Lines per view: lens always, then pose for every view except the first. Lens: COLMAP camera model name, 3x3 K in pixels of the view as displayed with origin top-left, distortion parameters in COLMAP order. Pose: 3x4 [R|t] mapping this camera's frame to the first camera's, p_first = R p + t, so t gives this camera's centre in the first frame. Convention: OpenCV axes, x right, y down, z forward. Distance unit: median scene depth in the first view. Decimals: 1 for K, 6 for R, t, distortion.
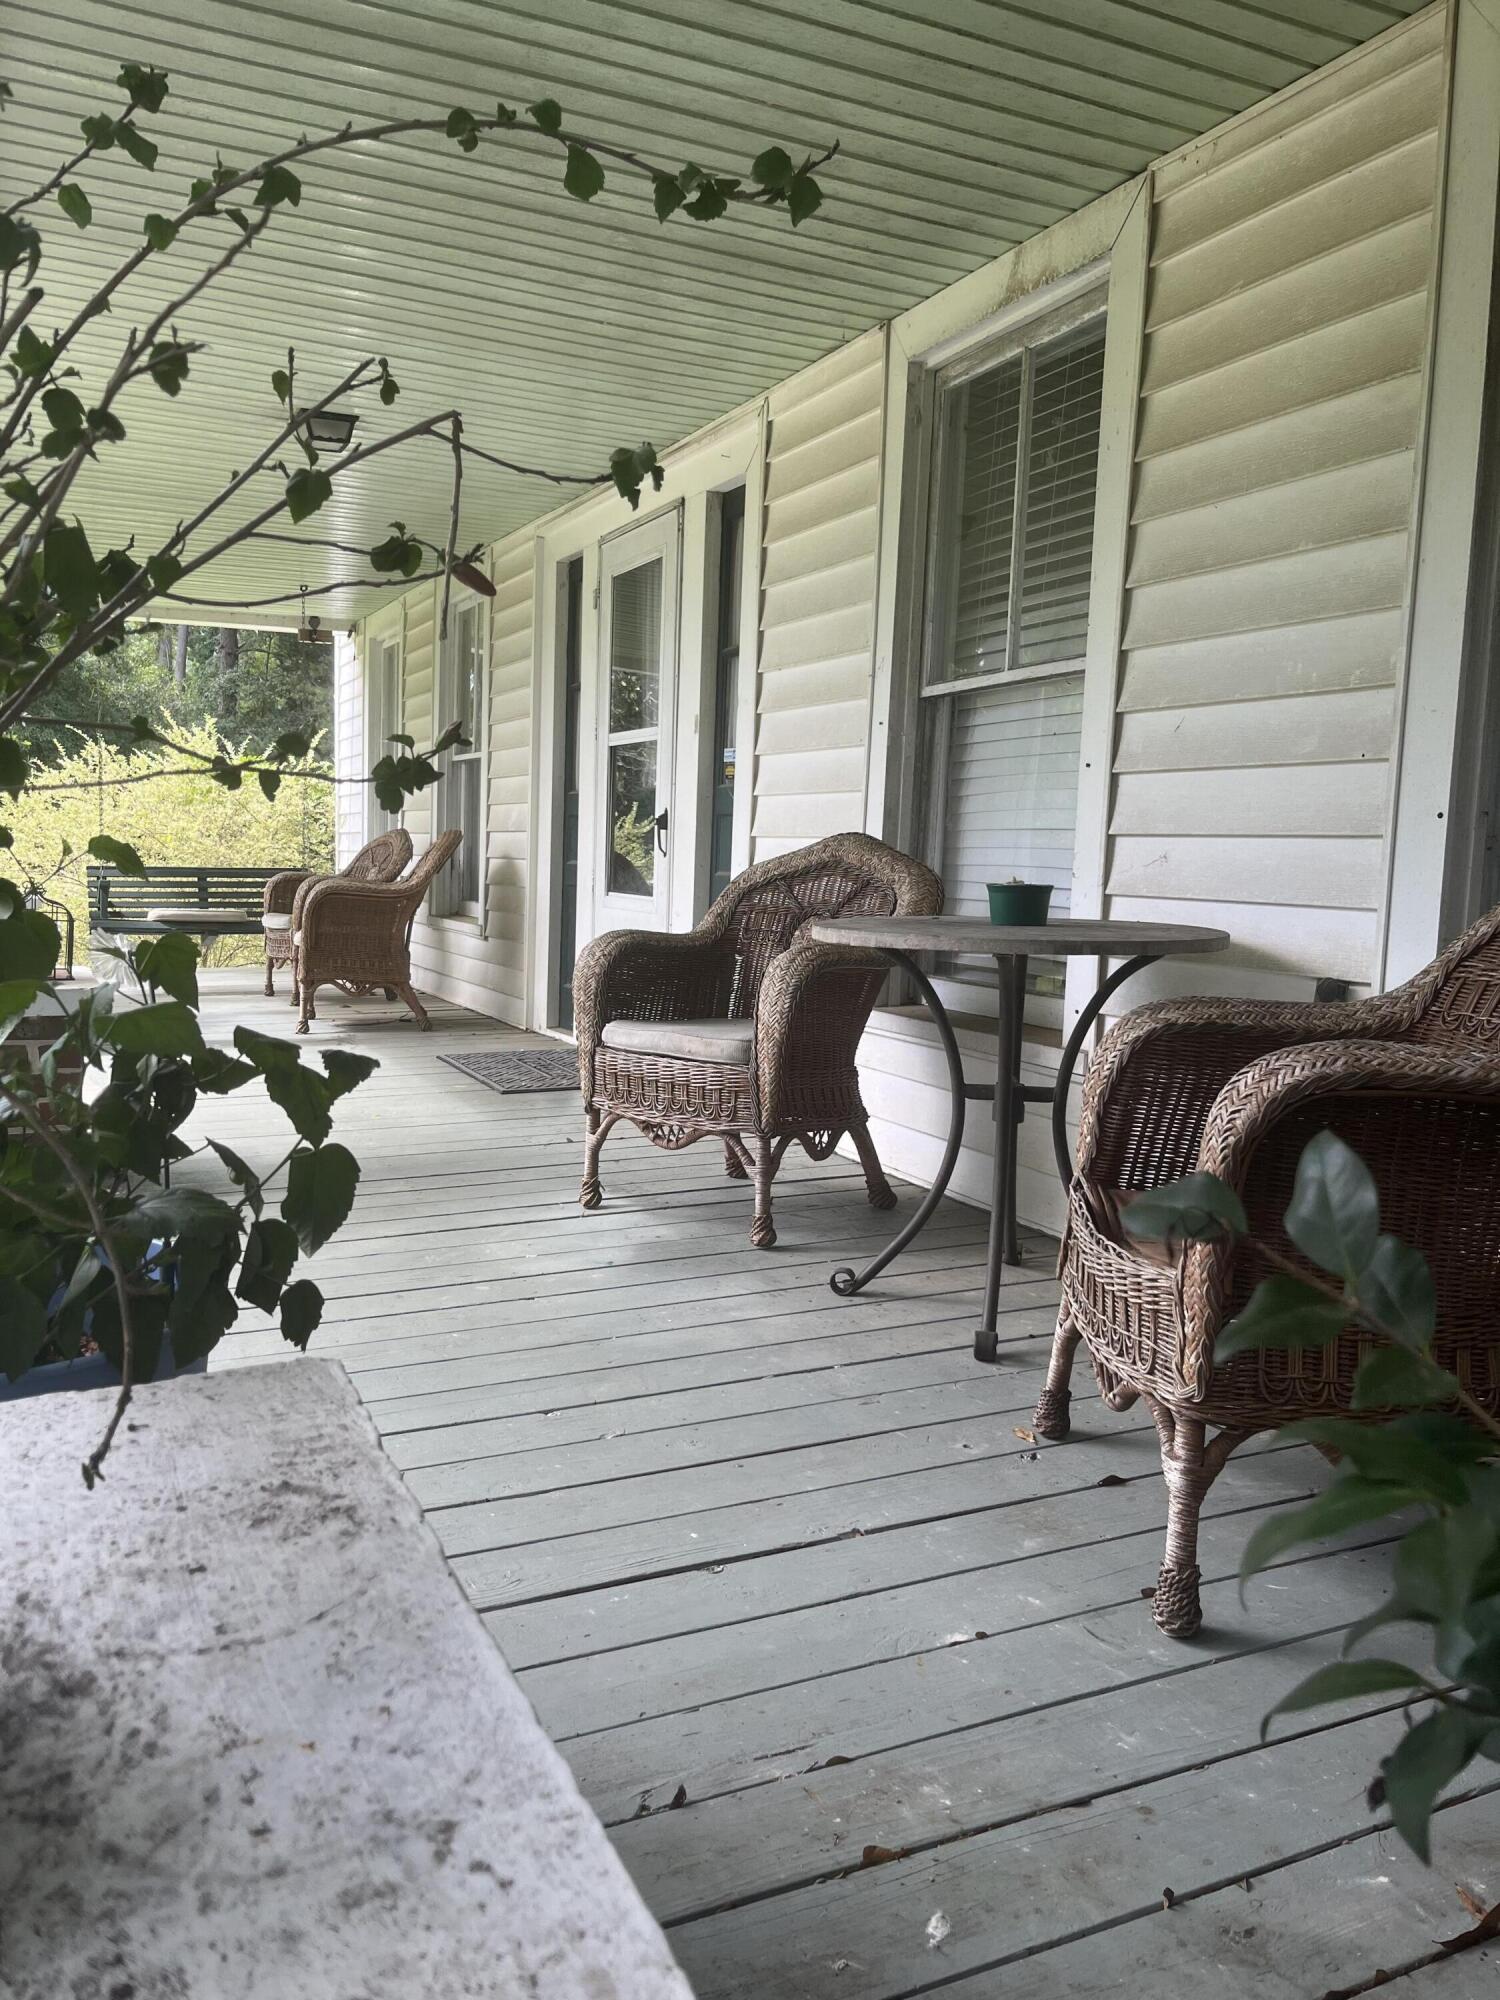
lens RADIAL K [[1507.7, 0, 753.9], [0, 1507.7, 1006.3], [0, 0, 1]] dist [0.050734, -0.072834]
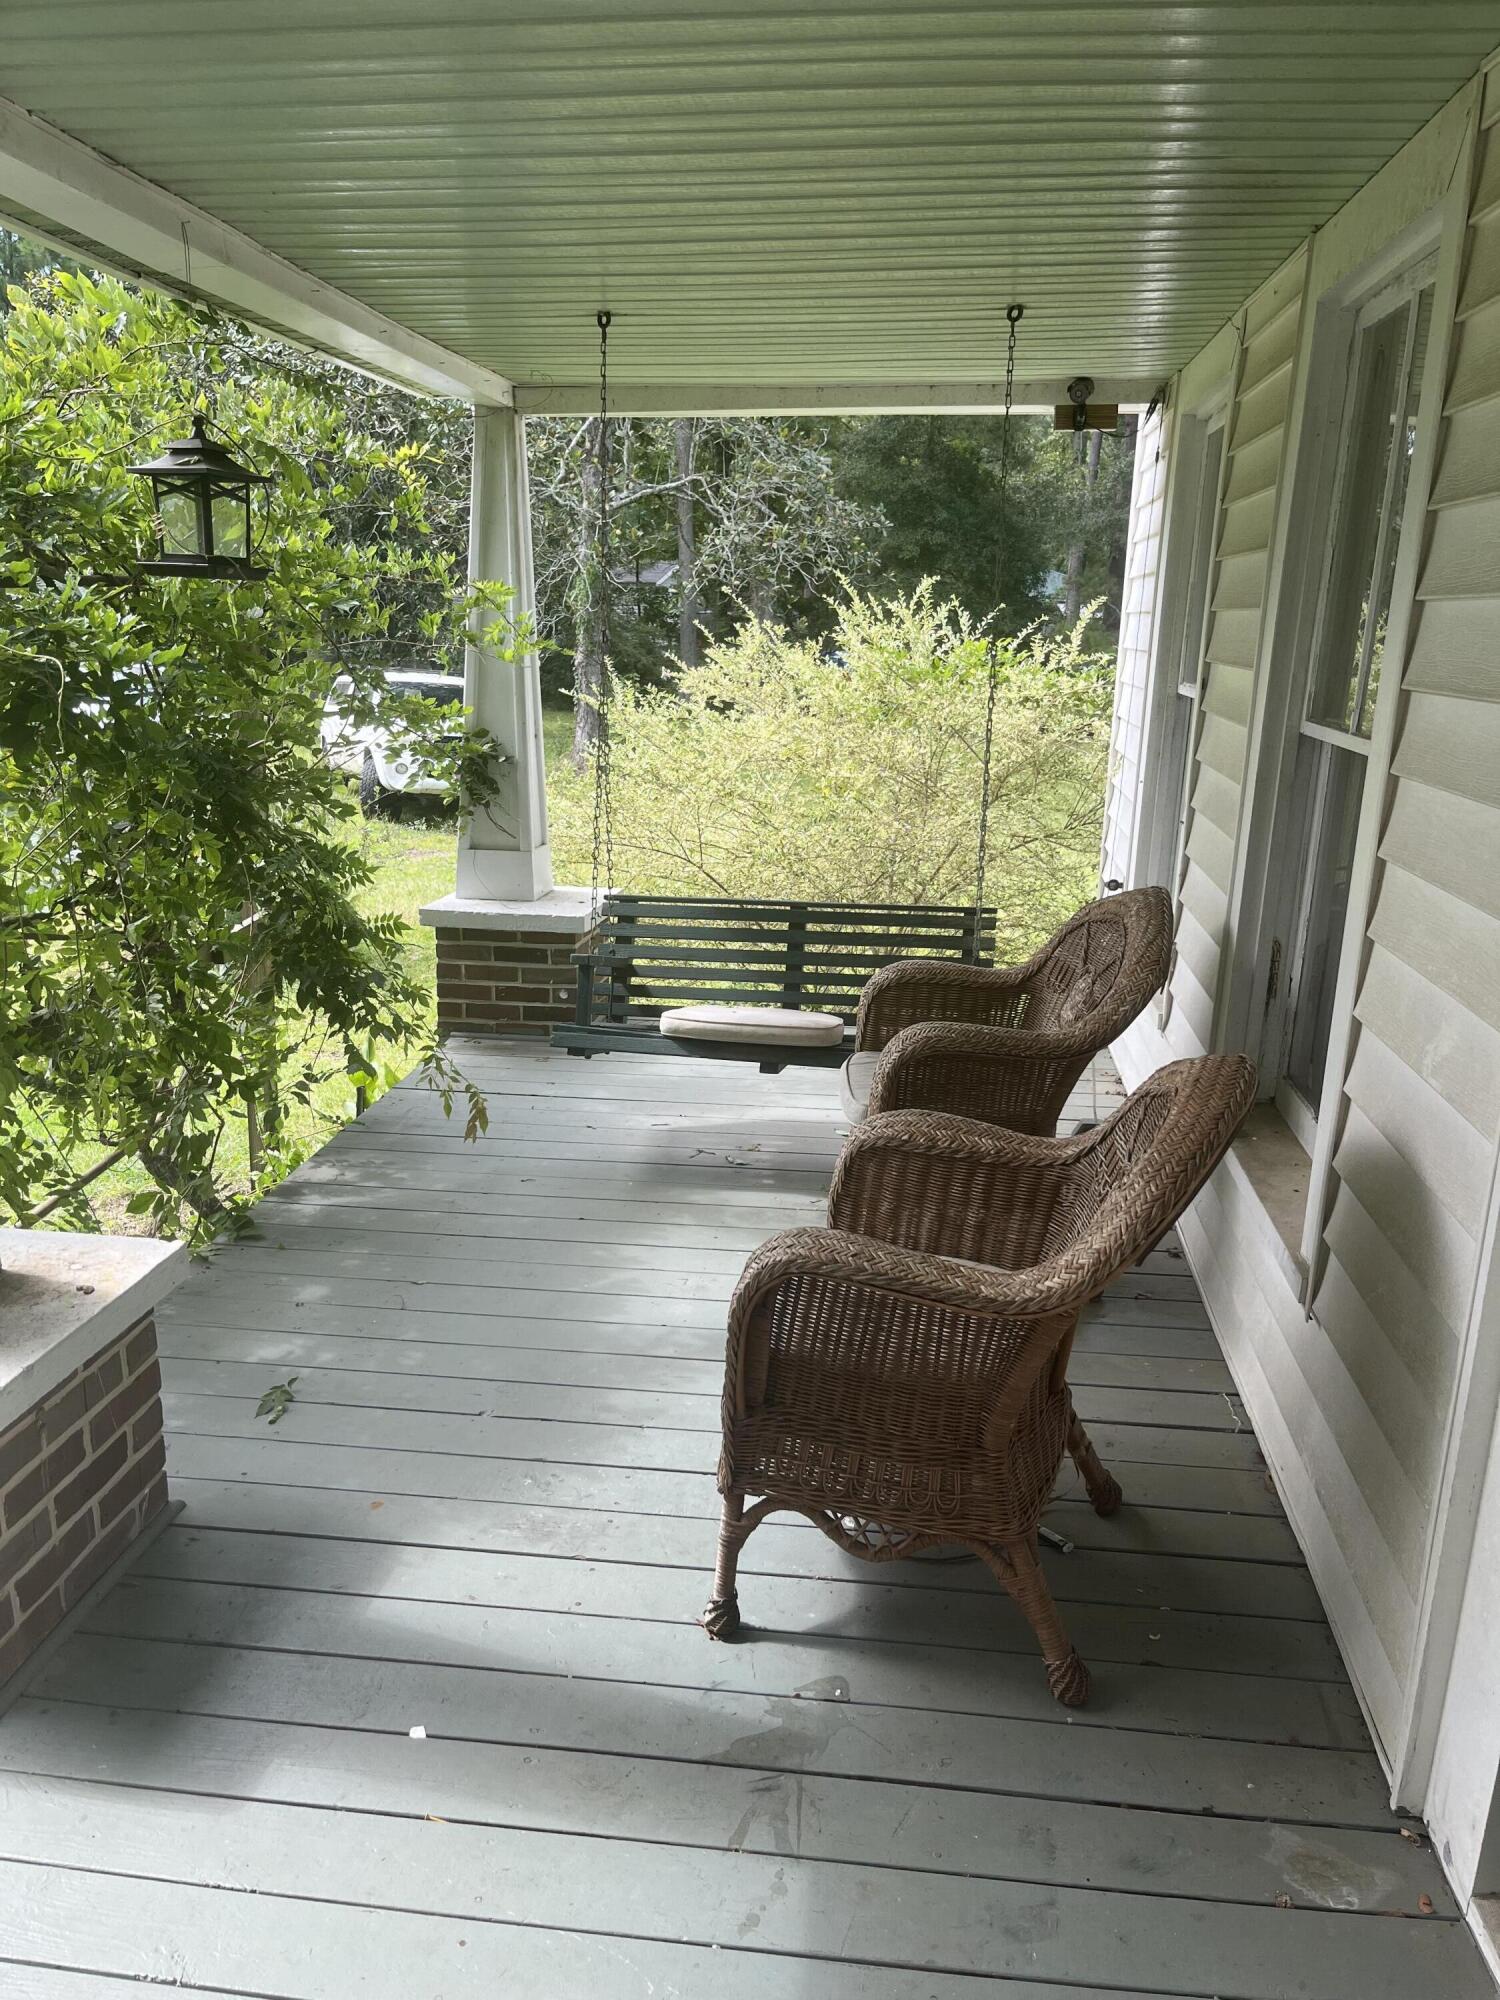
lens RADIAL K [[1507.7, 0, 741.1], [0, 1507.7, 1017.2], [0, 0, 1]] dist [0.050734, -0.072834]
pose [[0.830848, 0.132863, -0.540406, -0.088200], [-0.052348, 0.985435, 0.161794, -0.131141], [0.554032, -0.106136, 0.825702, 0.529143]]
